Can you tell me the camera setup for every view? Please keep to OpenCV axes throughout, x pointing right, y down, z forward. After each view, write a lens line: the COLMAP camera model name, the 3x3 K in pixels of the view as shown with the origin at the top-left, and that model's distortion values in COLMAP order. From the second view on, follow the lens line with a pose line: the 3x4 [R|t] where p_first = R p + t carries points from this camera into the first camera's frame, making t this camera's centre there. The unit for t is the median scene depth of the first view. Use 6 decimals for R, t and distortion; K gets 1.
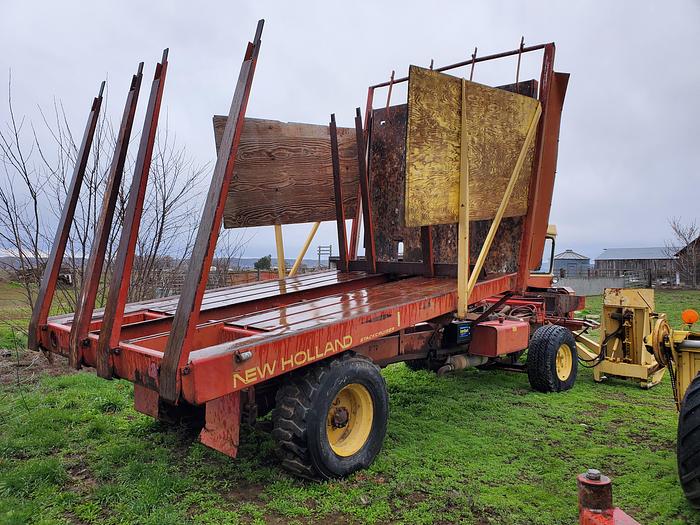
lens RADIAL K [[535.8, 0, 349.6], [0, 535.8, 260.9], [0, 0, 1]] dist [0.043269, -0.023804]
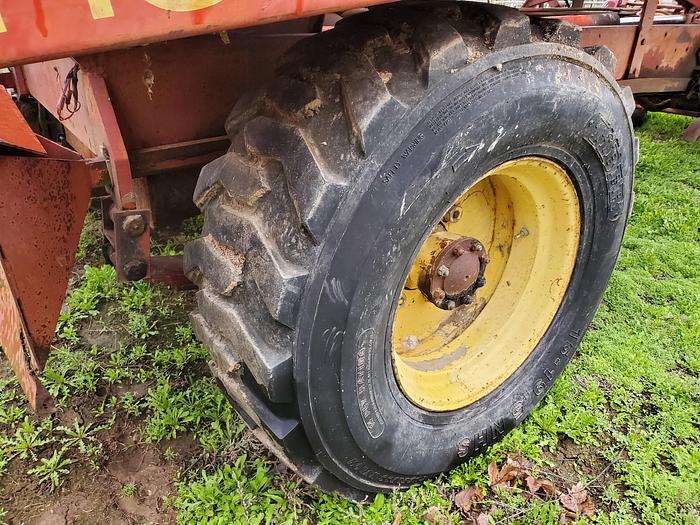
lens RADIAL K [[535.8, 0, 348.1], [0, 535.8, 260.6], [0, 0, 1]] dist [0.043269, -0.023804]
pose [[0.976455, 0.106157, -0.187794, -0.019616], [-0.012088, 0.896096, 0.443696, 0.164352], [0.215382, -0.430979, 0.876280, 0.754782]]
